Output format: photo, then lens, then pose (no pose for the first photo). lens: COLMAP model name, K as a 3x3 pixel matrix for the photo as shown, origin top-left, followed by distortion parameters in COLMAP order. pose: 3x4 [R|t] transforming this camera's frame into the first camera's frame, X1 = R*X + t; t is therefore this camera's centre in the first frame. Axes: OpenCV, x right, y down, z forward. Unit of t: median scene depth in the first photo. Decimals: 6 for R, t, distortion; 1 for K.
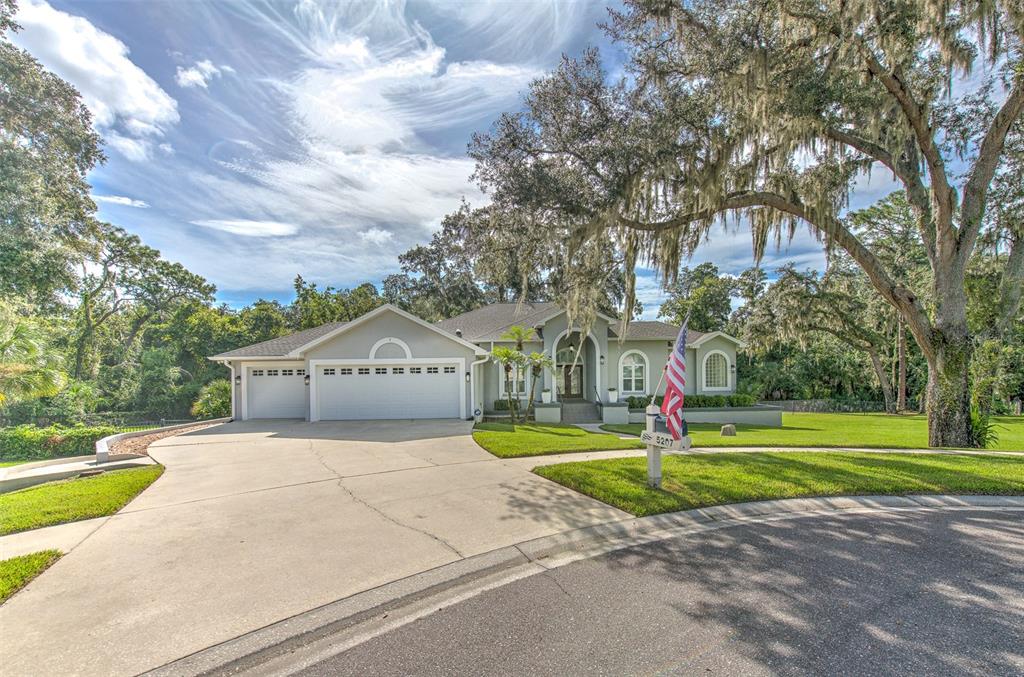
lens RADIAL K [[441.0, 0, 513.8], [0, 441.0, 386.0], [0, 0, 1]] dist [0.003311, -0.000086]
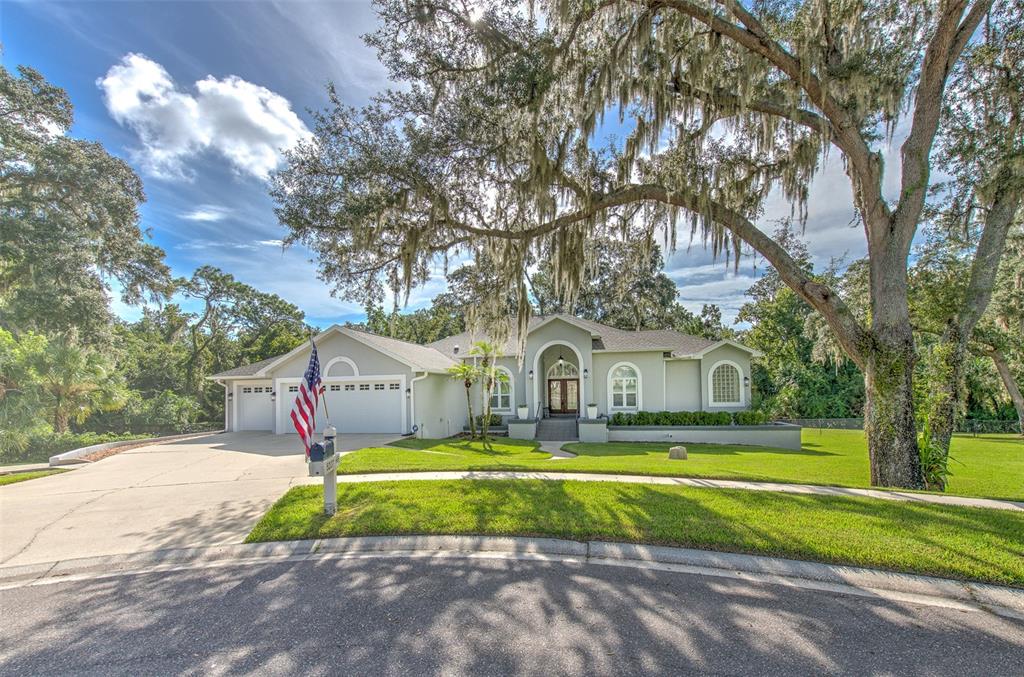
lens RADIAL K [[441.2, 0, 507.8], [0, 441.2, 389.1], [0, 0, 1]] dist [0.002697, 0.000159]
pose [[0.971517, -0.006312, -0.236884, 0.279051], [0.001021, 0.999747, -0.022450, -0.005514], [0.236966, 0.021569, 0.971279, 0.047119]]
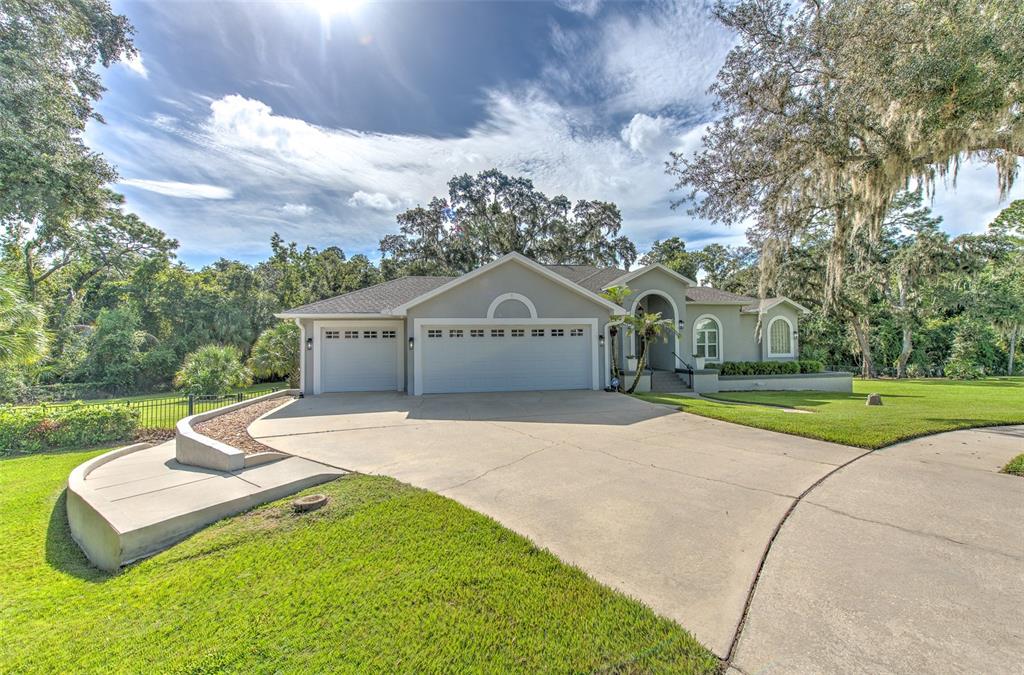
lens RADIAL K [[421.9, 0, 512.0], [0, 421.9, 337.5], [0, 0, 1]] dist [0.003174, 0.000222]
pose [[0.991135, 0.005252, 0.132758, -0.295382], [-0.000234, 0.999286, -0.037781, 0.003056], [-0.132862, 0.037415, 0.990428, 0.166862]]
